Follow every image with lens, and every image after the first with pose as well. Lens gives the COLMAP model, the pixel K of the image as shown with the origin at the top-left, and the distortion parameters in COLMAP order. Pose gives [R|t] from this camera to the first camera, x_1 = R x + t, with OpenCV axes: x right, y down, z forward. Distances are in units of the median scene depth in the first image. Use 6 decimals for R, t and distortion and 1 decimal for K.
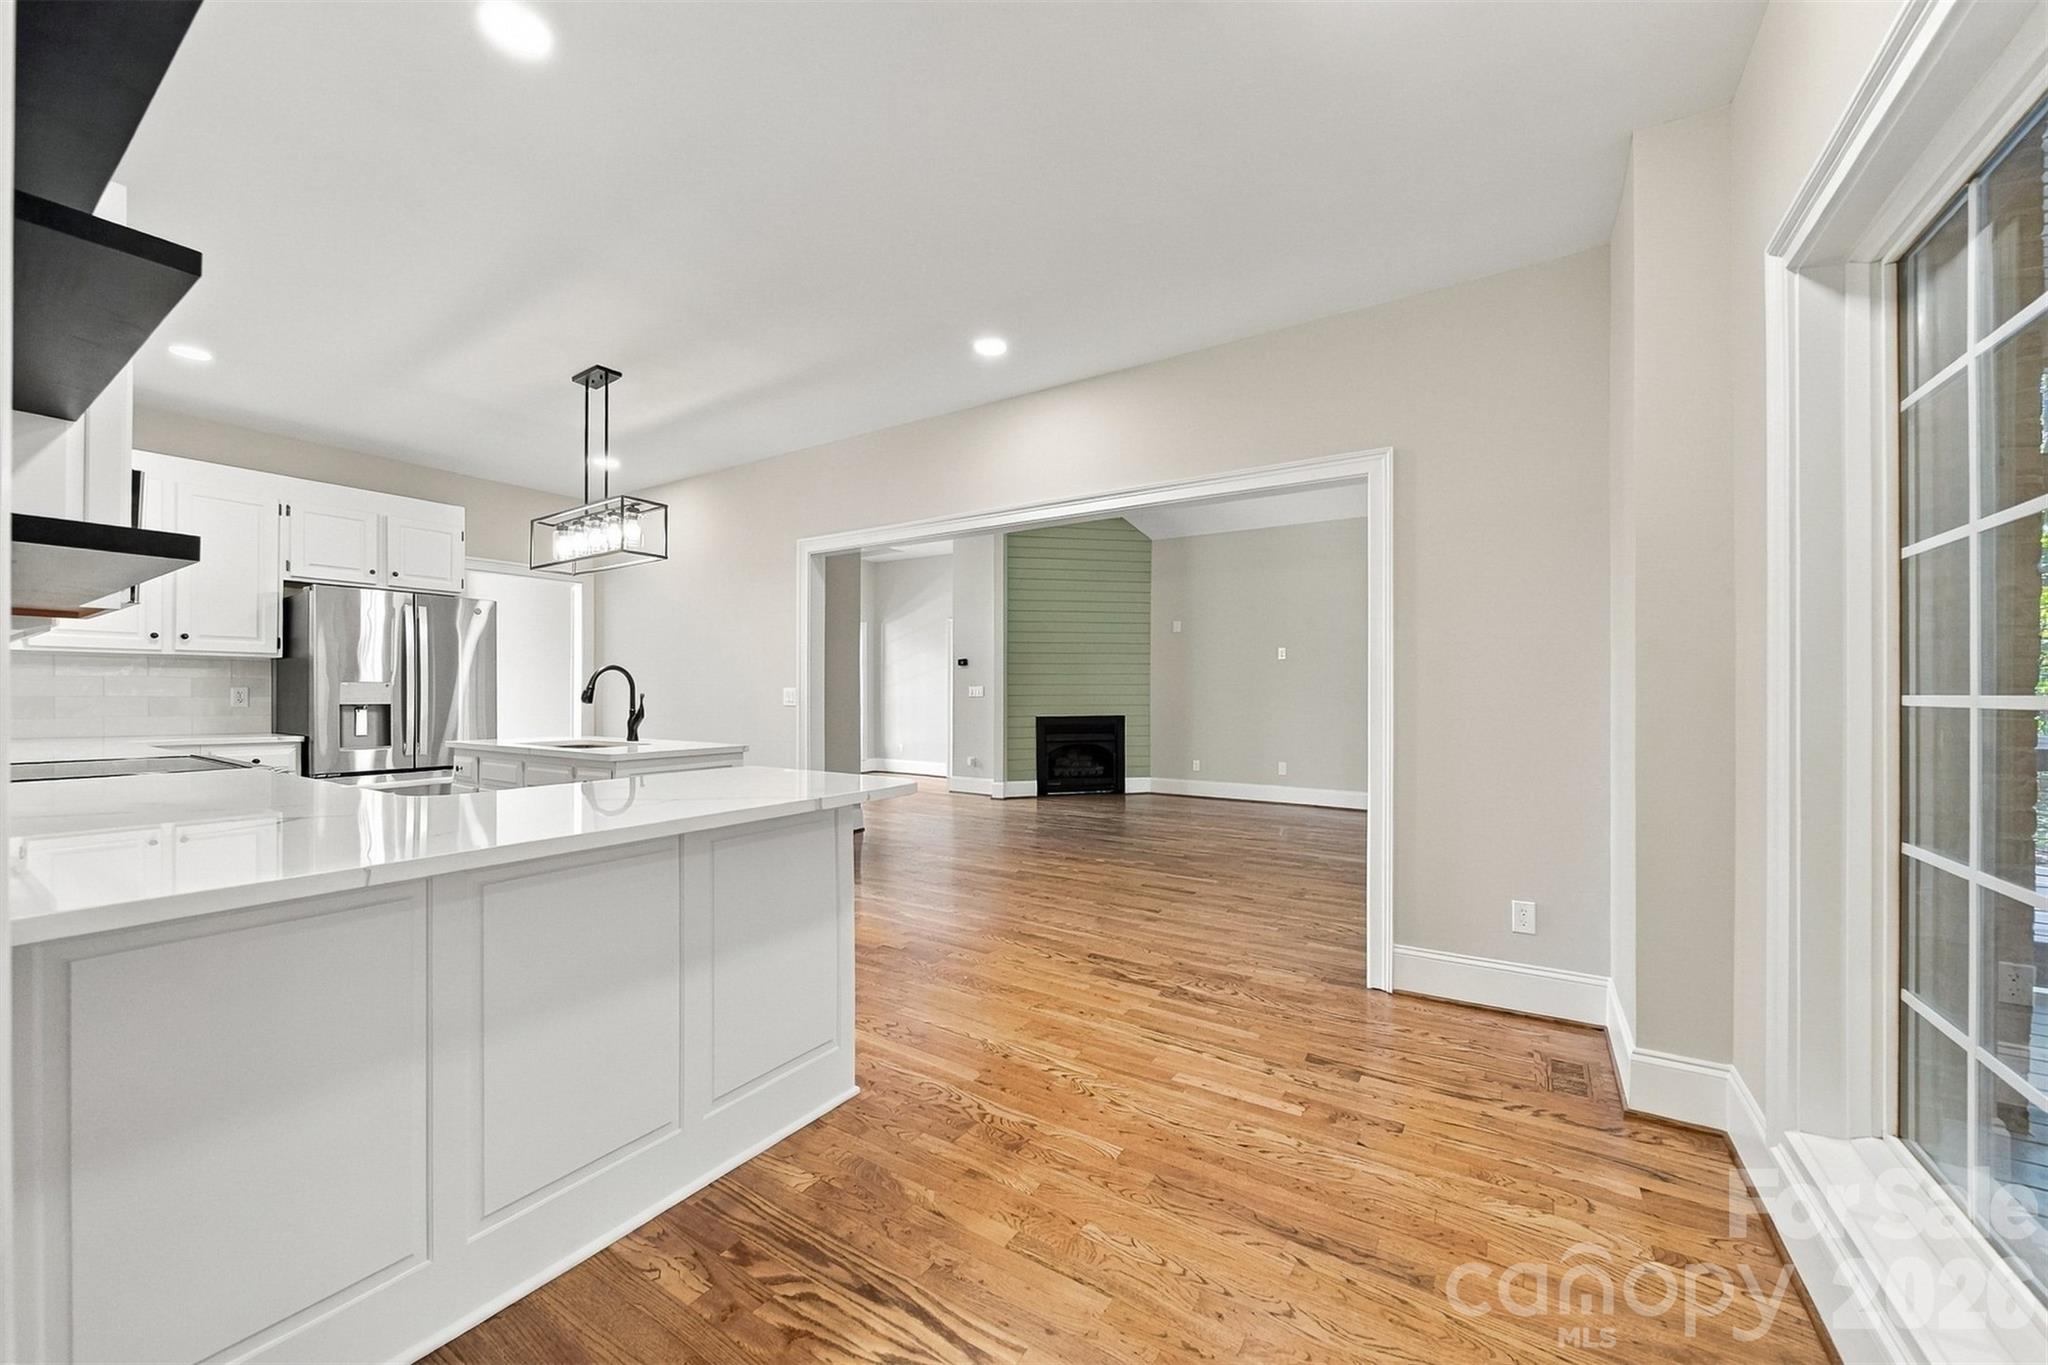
lens RADIAL K [[752.9, 0, 1019.1], [0, 752.9, 692.5], [0, 0, 1]] dist [0.001952, -0.000061]
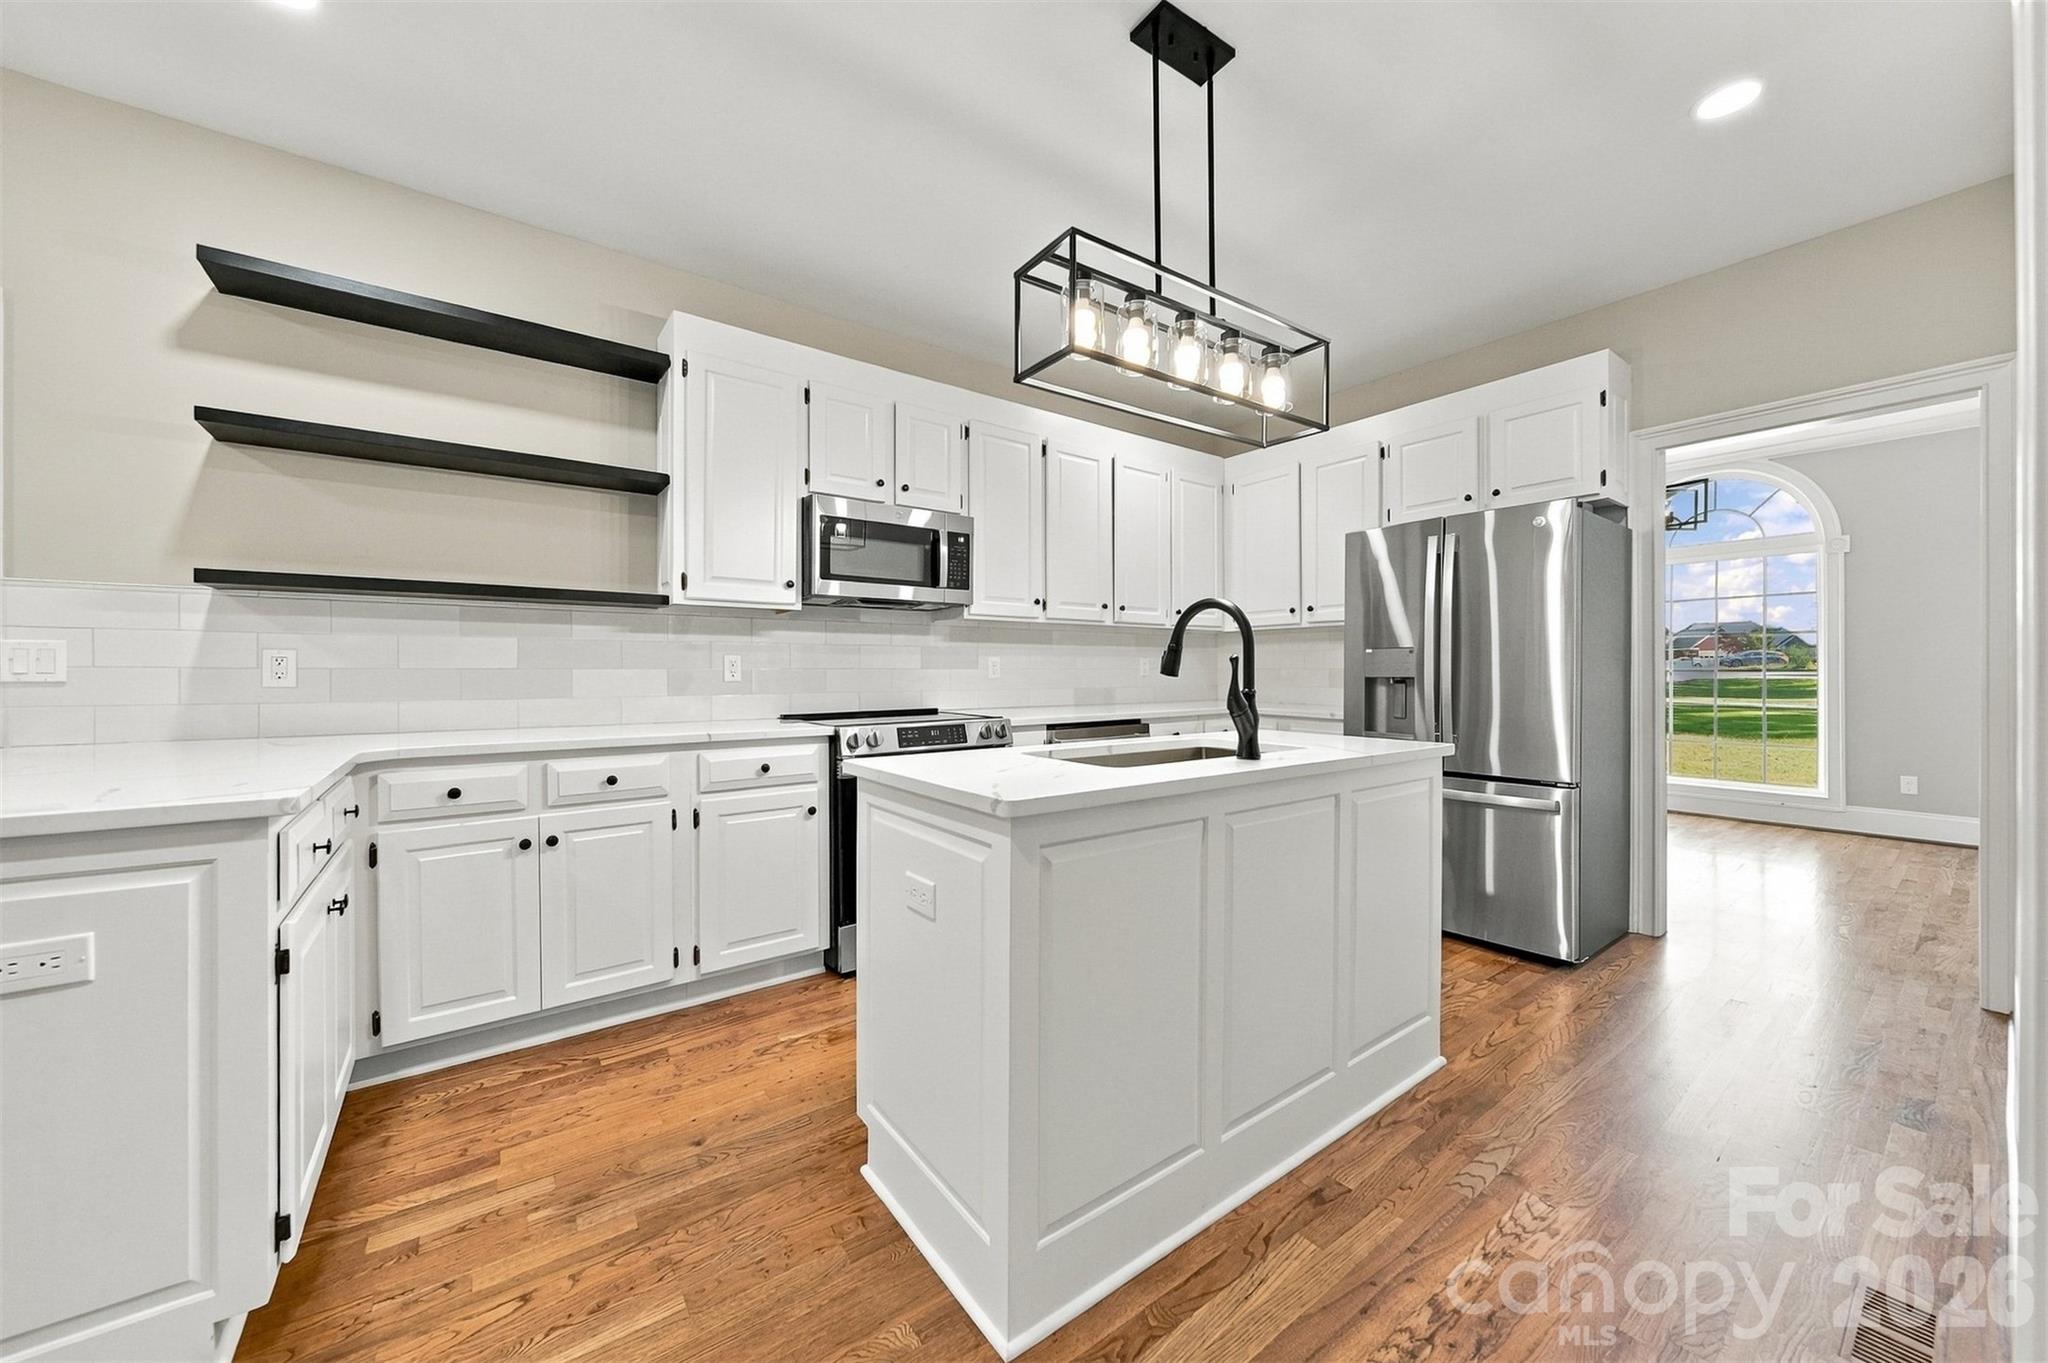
lens RADIAL K [[730.3, 0, 1030.2], [0, 730.3, 681.7], [0, 0, 1]] dist [-0.001756, -0.000142]
pose [[-0.350479, 0.014027, -0.936465, -0.049872], [0.004428, 0.999901, 0.013320, 0.011690], [0.936560, 0.000521, -0.350507, 1.090196]]
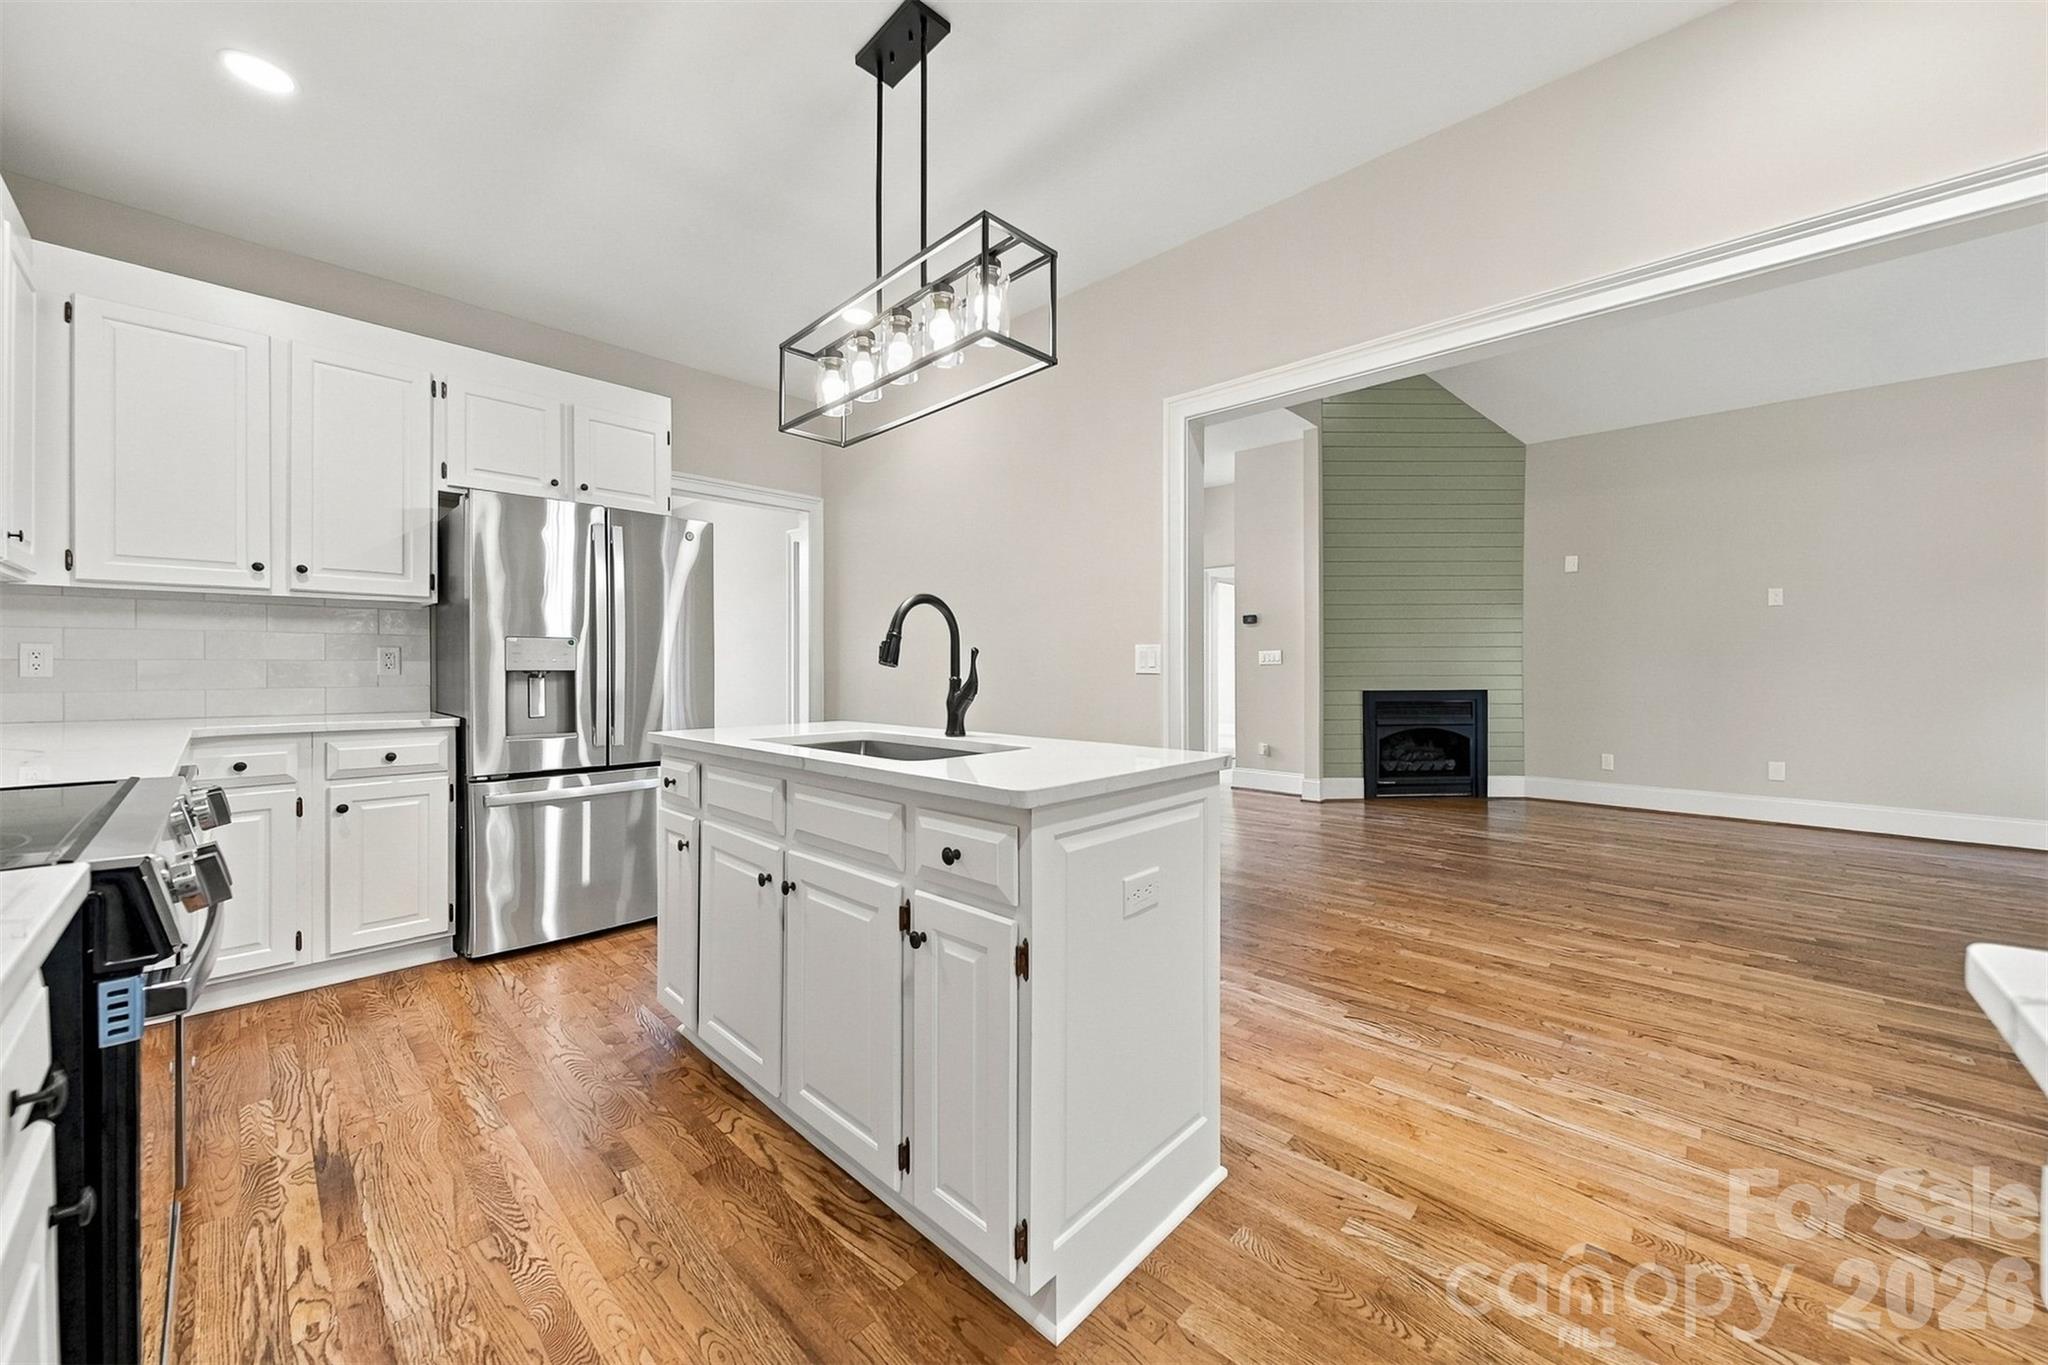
lens RADIAL K [[750.0, 0, 1025.0], [0, 750.0, 666.8], [0, 0, 1]] dist [-0.000100, 0.000013]
pose [[0.983210, -0.001897, -0.182467, -0.383327], [0.002433, 0.999993, 0.002714, 0.013570], [0.182461, -0.003113, 0.983208, 0.502919]]
